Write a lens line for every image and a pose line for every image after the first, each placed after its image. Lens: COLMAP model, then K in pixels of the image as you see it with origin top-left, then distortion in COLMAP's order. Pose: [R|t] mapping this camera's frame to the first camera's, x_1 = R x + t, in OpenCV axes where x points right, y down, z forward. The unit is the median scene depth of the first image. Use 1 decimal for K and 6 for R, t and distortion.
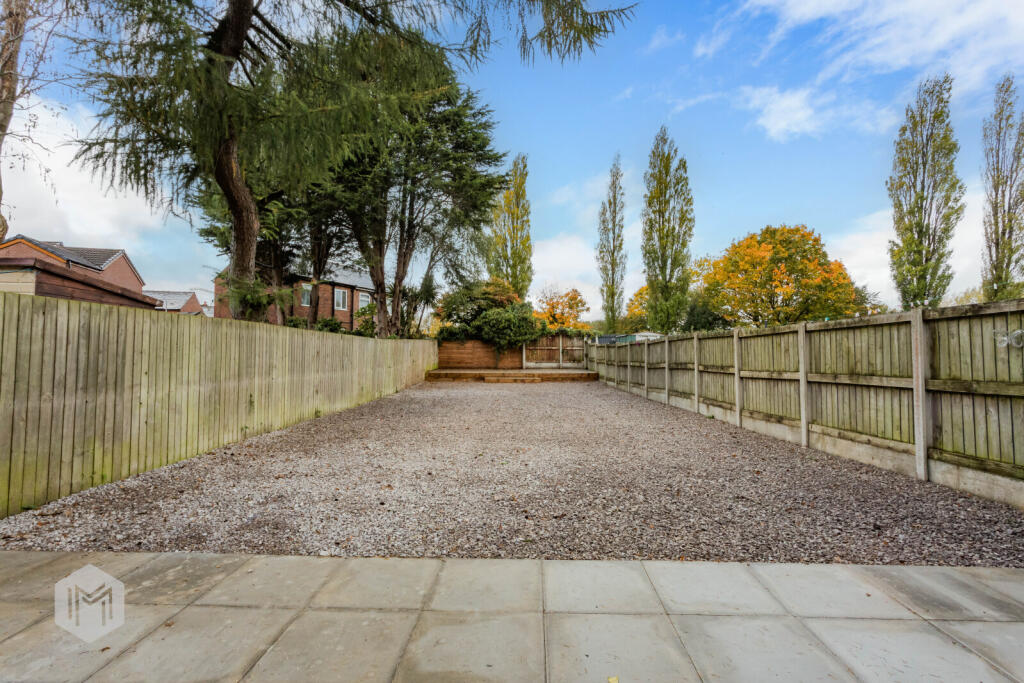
lens RADIAL K [[498.1, 0, 512.0], [0, 498.1, 341.5], [0, 0, 1]] dist [0.000979, 0.000485]
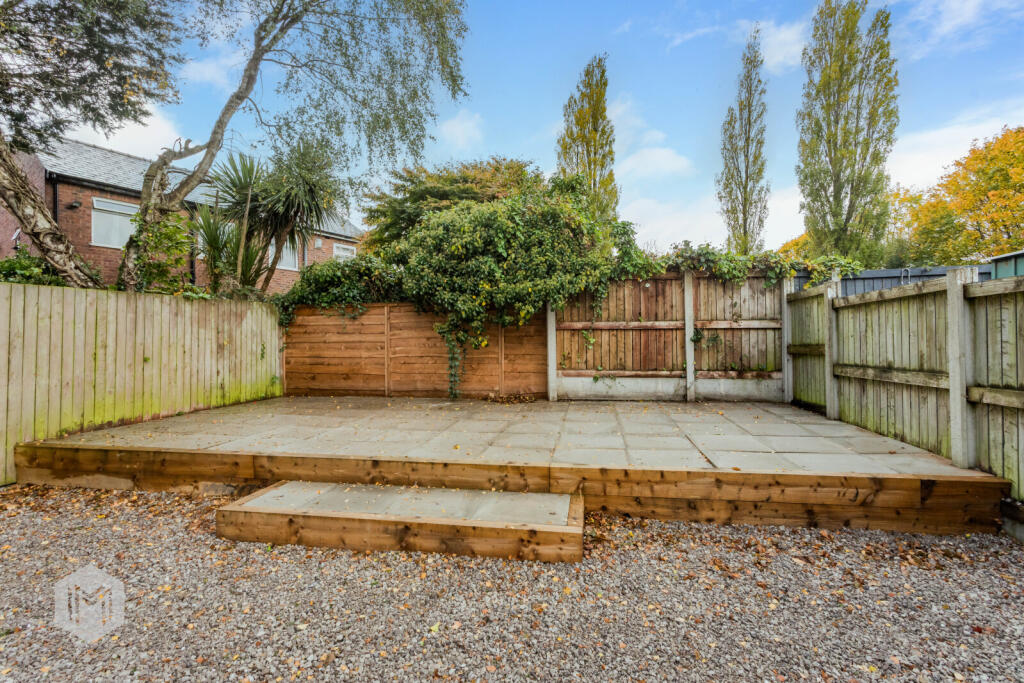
lens RADIAL K [[502.1, 0, 512.0], [0, 502.1, 341.5], [0, 0, 1]] dist [0.111915, 0.000211]
pose [[0.984576, -0.008496, -0.174752, 0.050910], [0.012990, 0.999613, 0.024586, 0.014484], [0.174475, -0.026477, 0.984306, 0.703567]]
